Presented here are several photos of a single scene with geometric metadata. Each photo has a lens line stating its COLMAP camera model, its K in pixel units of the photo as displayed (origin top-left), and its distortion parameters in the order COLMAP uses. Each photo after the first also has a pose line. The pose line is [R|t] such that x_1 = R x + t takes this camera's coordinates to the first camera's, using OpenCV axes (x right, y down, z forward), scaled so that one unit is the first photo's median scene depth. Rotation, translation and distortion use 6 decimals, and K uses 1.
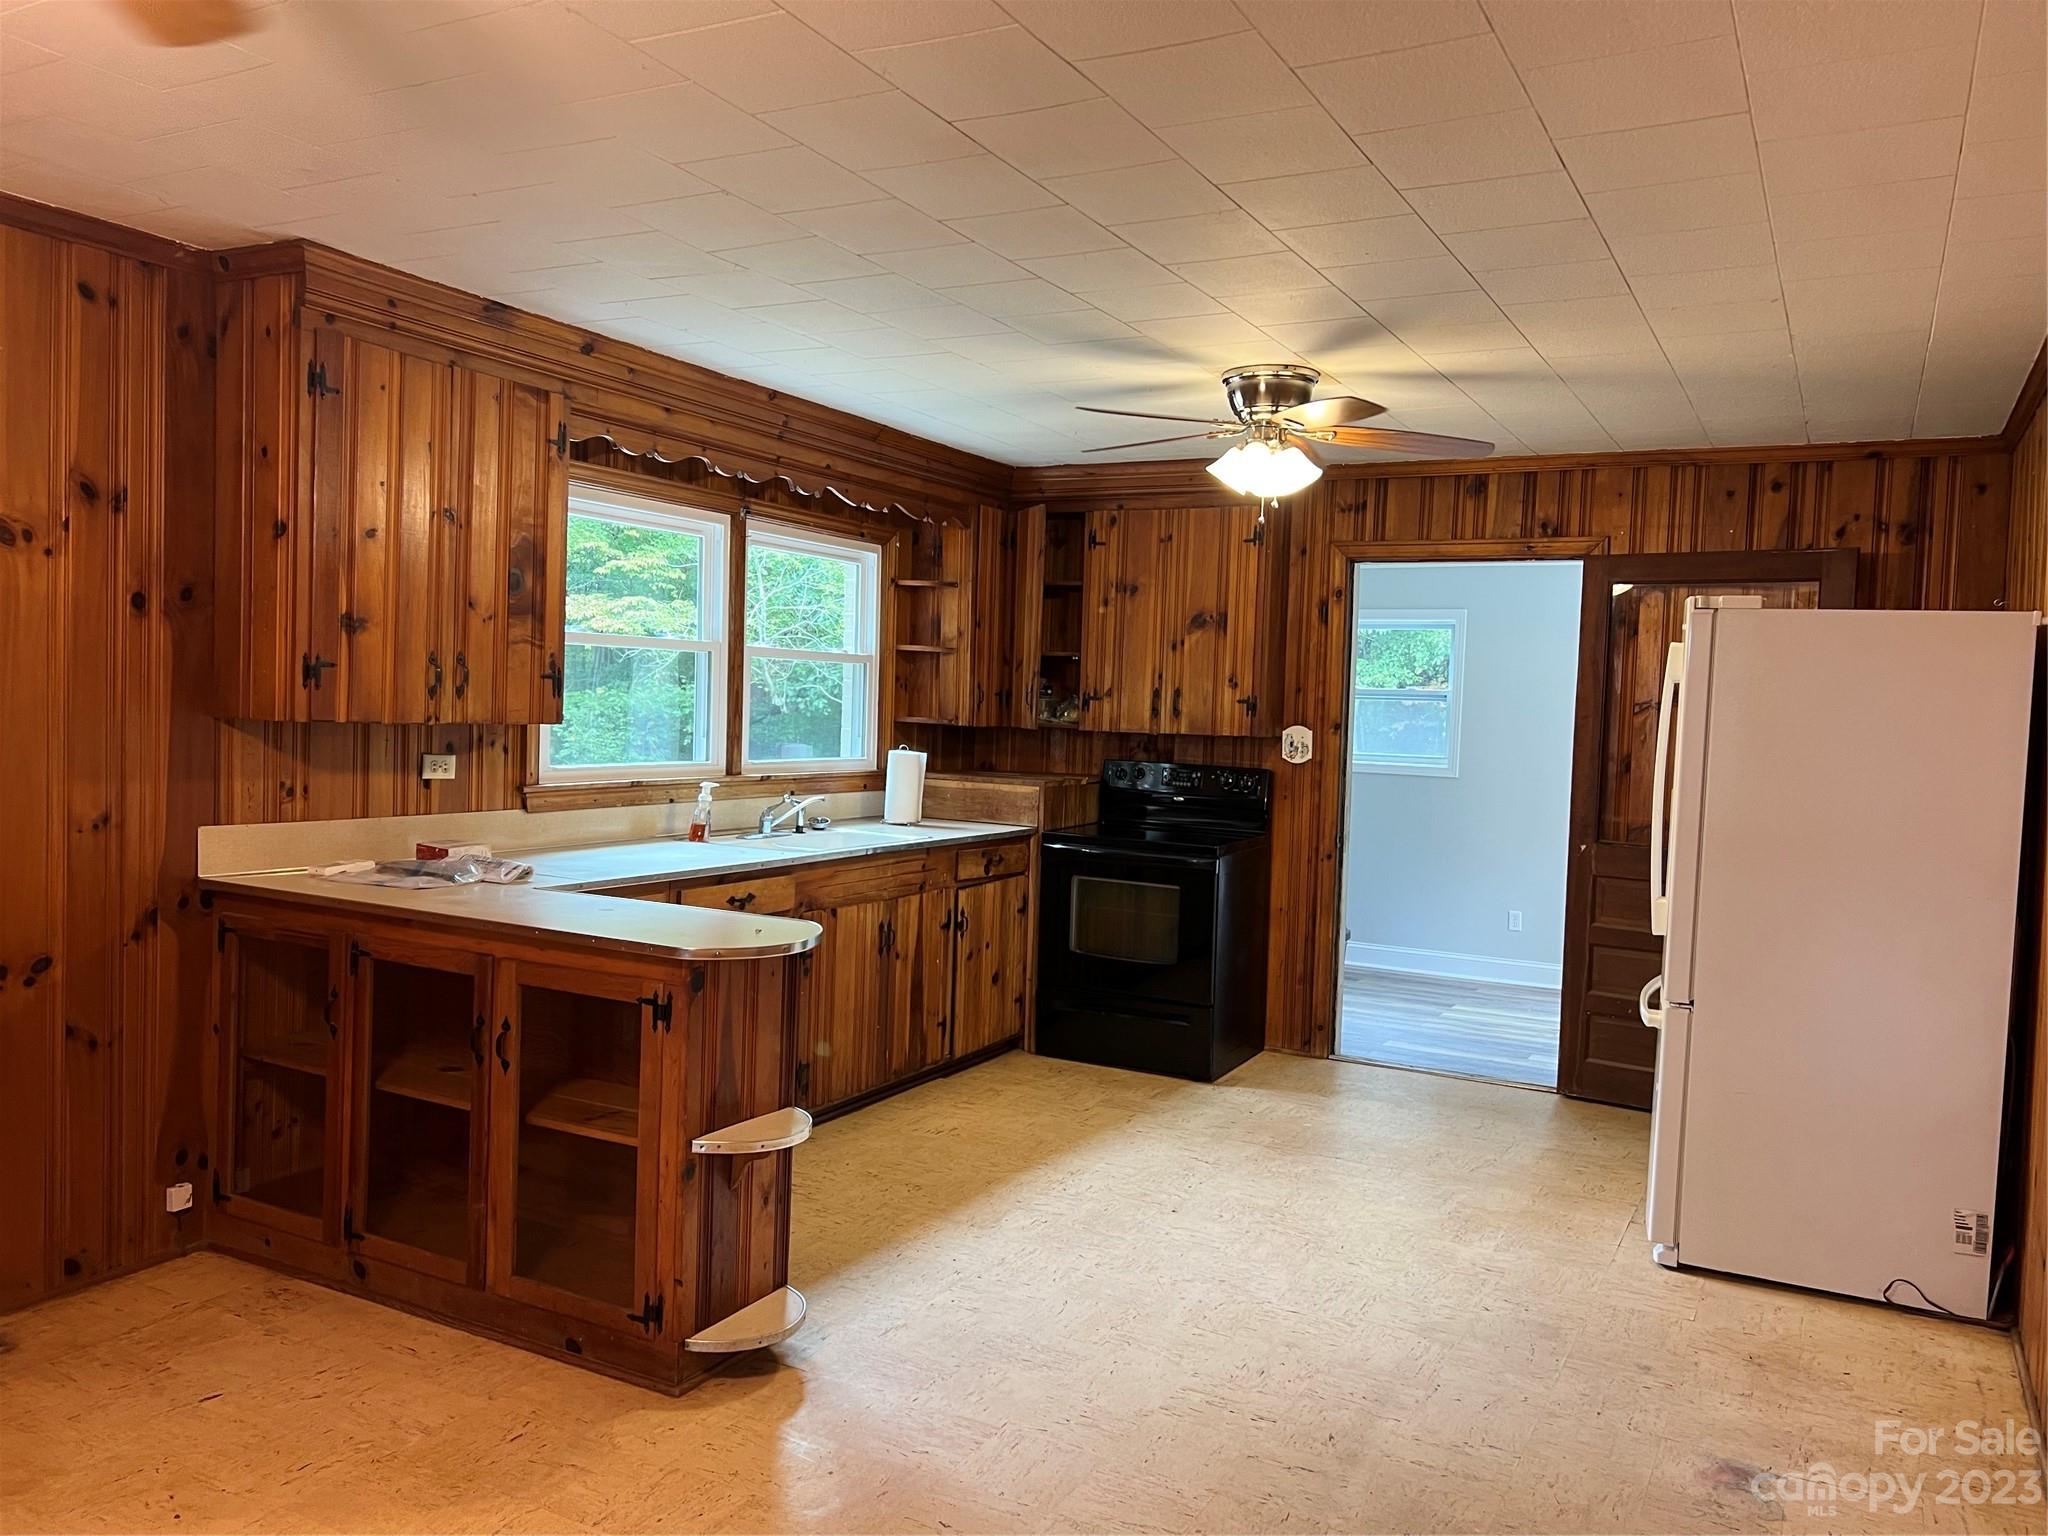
lens RADIAL K [[1521.3, 0, 1025.0], [0, 1521.3, 758.3], [0, 0, 1]] dist [0.047959, -0.060690]
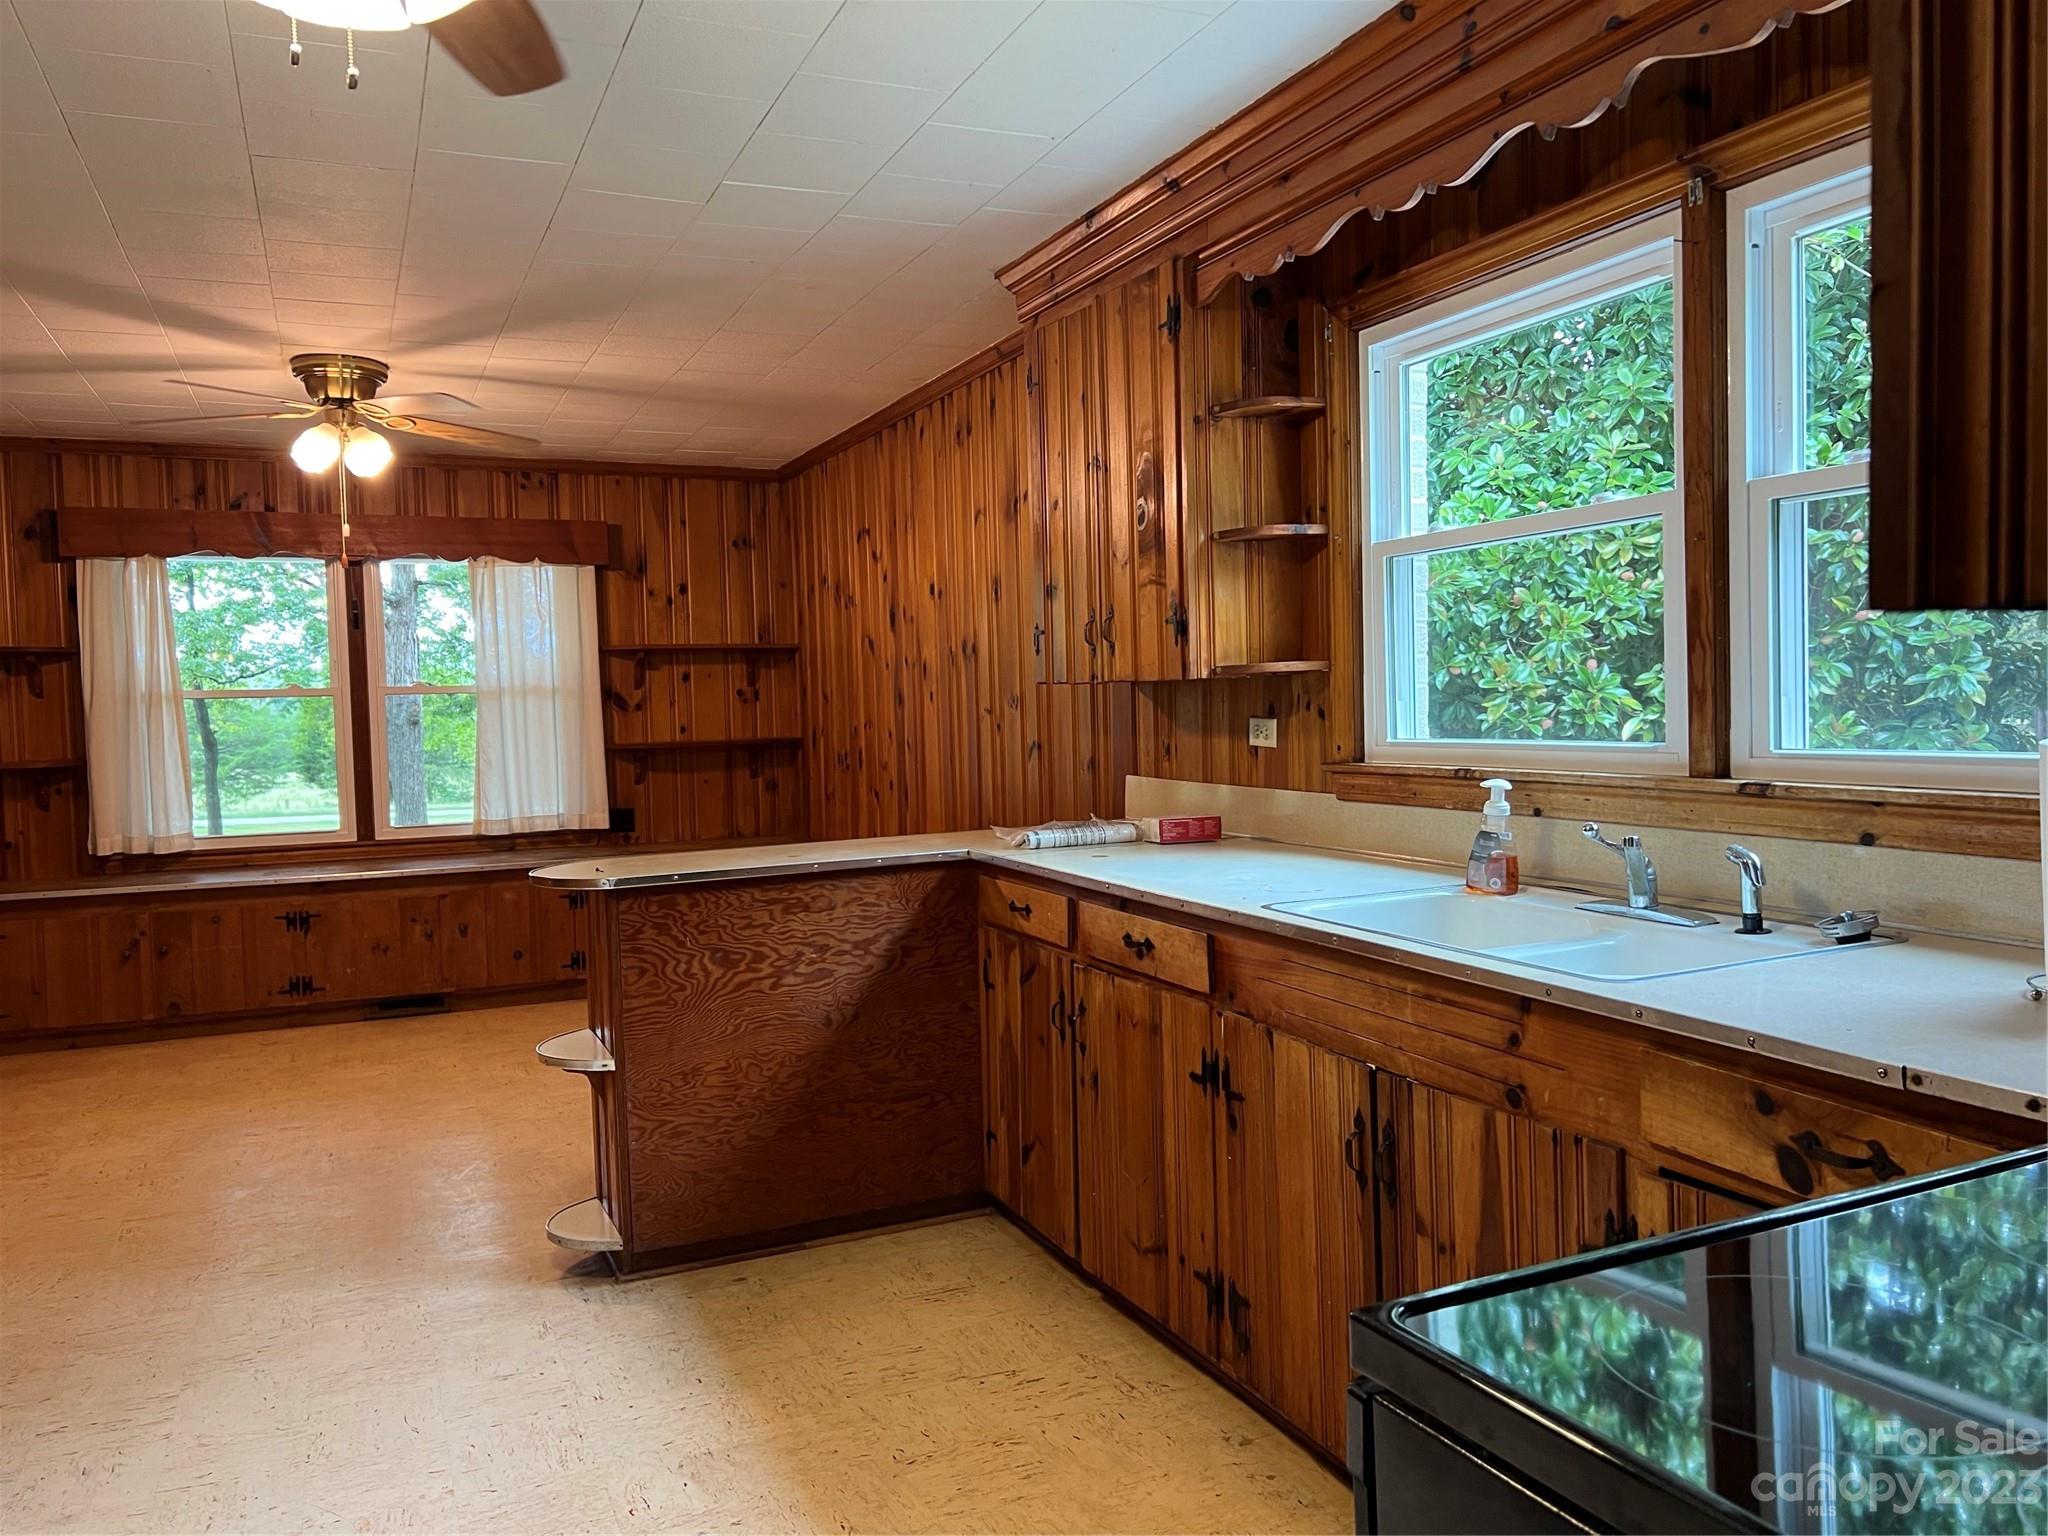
lens RADIAL K [[1521.3, 0, 1035.4], [0, 1521.3, 758.8], [0, 0, 1]] dist [0.047959, -0.060690]
pose [[-0.602676, 0.017252, -0.797800, 0.380729], [-0.024202, 0.998911, 0.039884, -0.010659], [0.797619, 0.043345, -0.601602, 1.456165]]
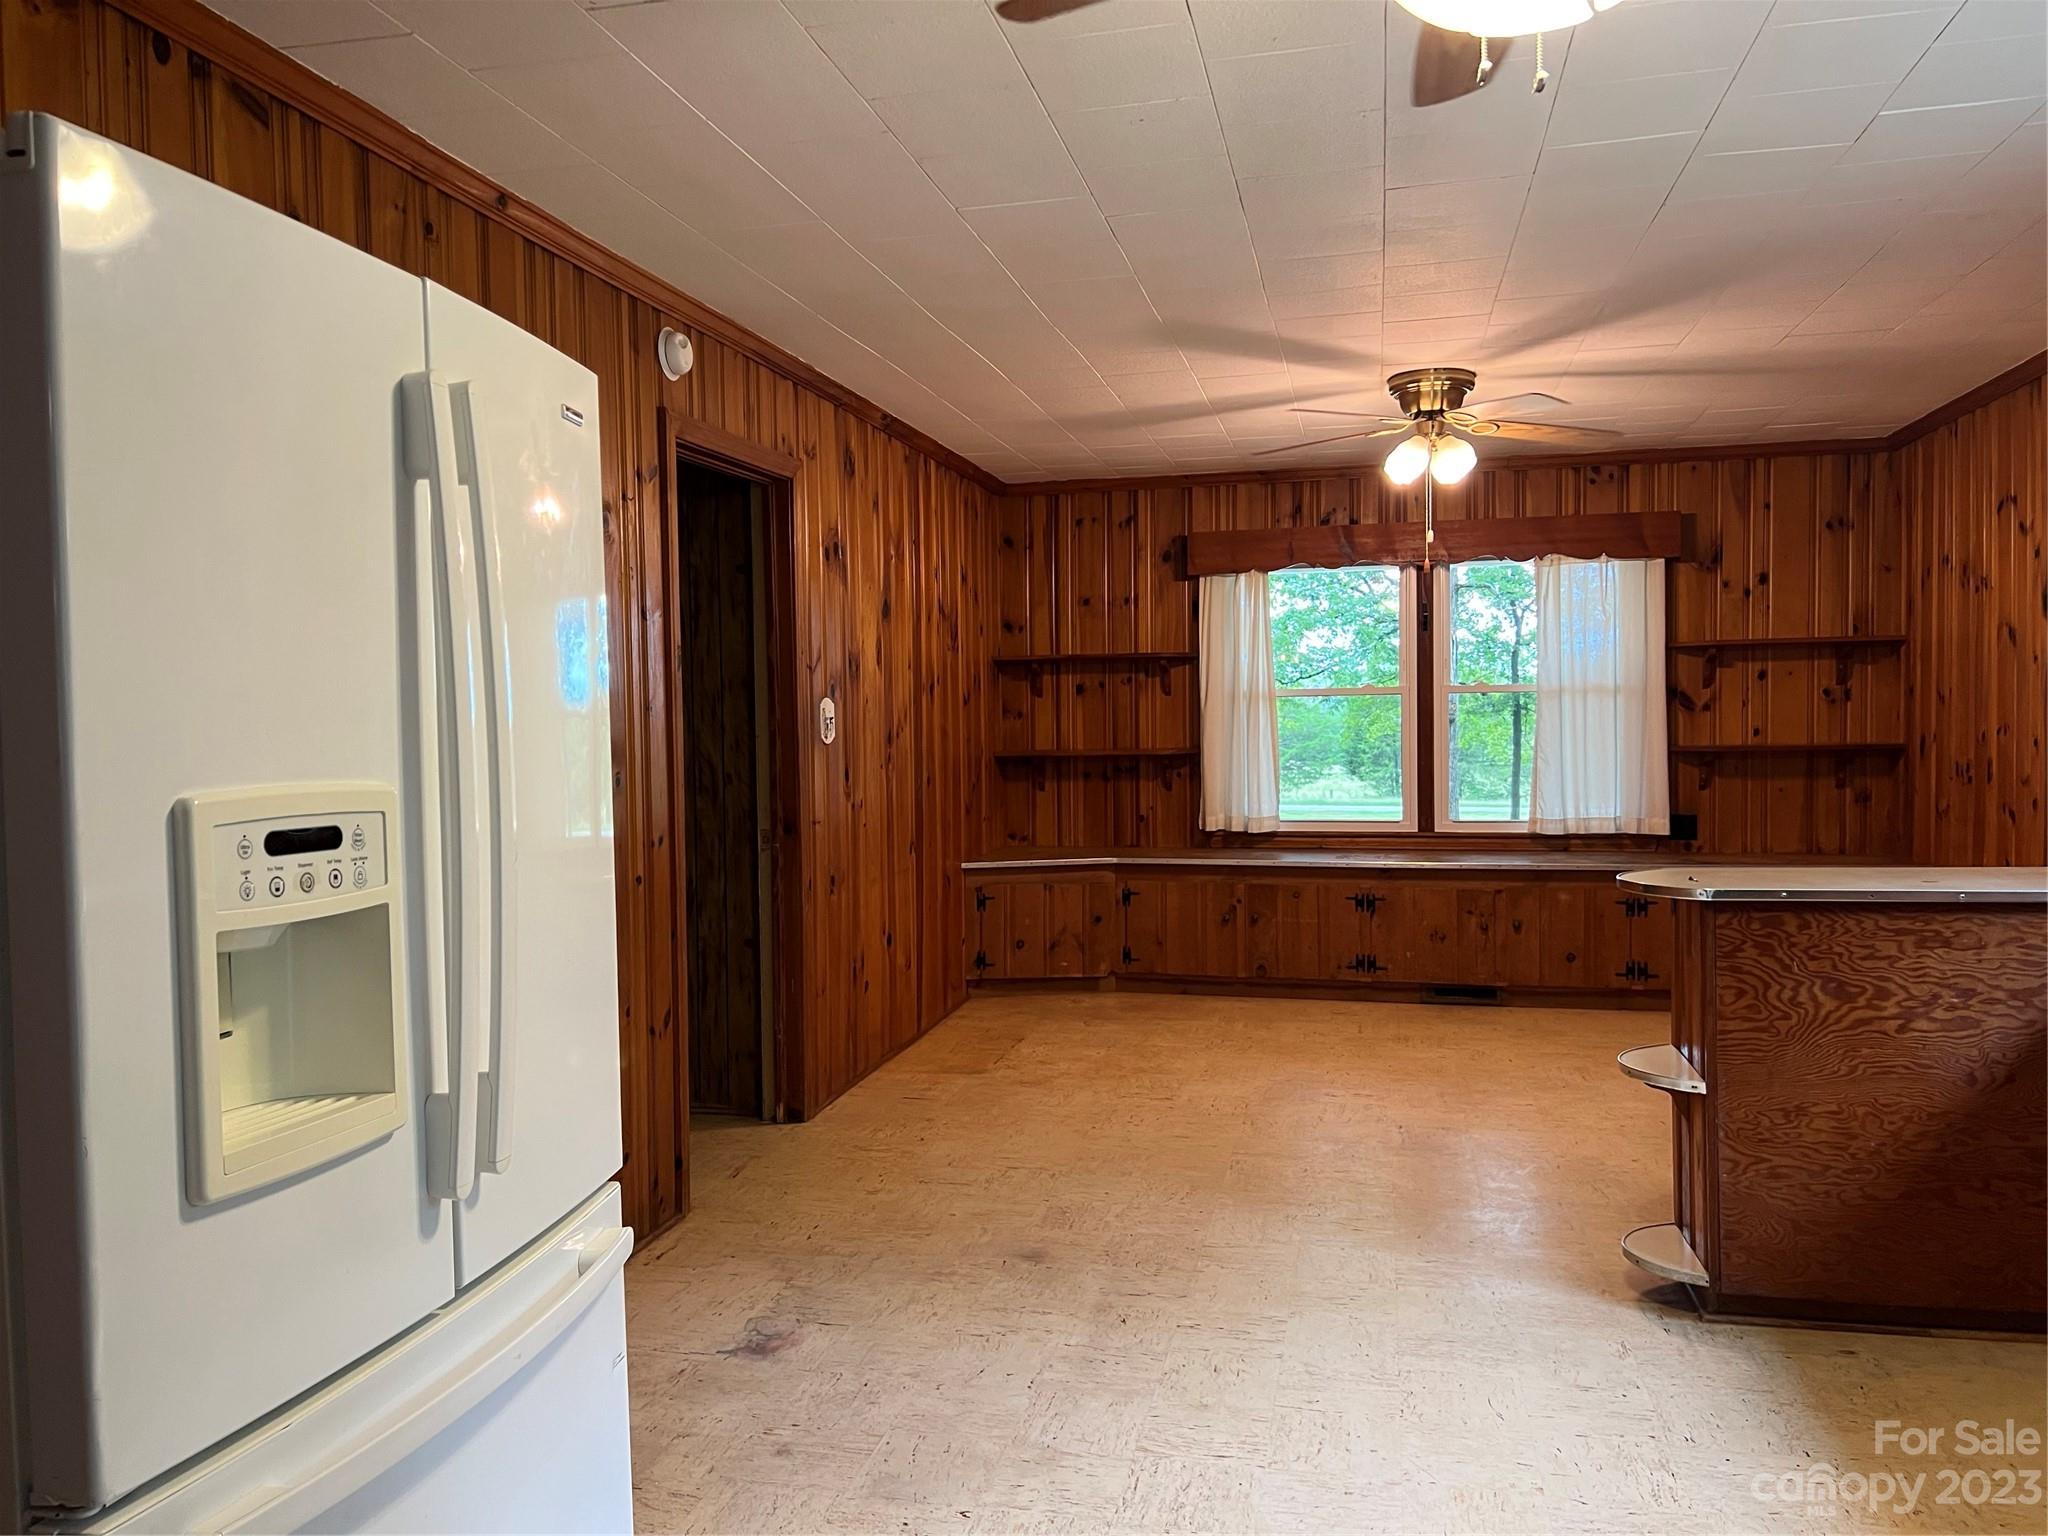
lens RADIAL K [[1521.3, 0, 1015.8], [0, 1521.3, 762.6], [0, 0, 1]] dist [0.047959, -0.060690]
pose [[-0.964377, -0.007989, -0.264412, 0.403129], [-0.024496, 0.997946, 0.059191, -0.009041], [0.263396, 0.063559, -0.962592, 1.430587]]
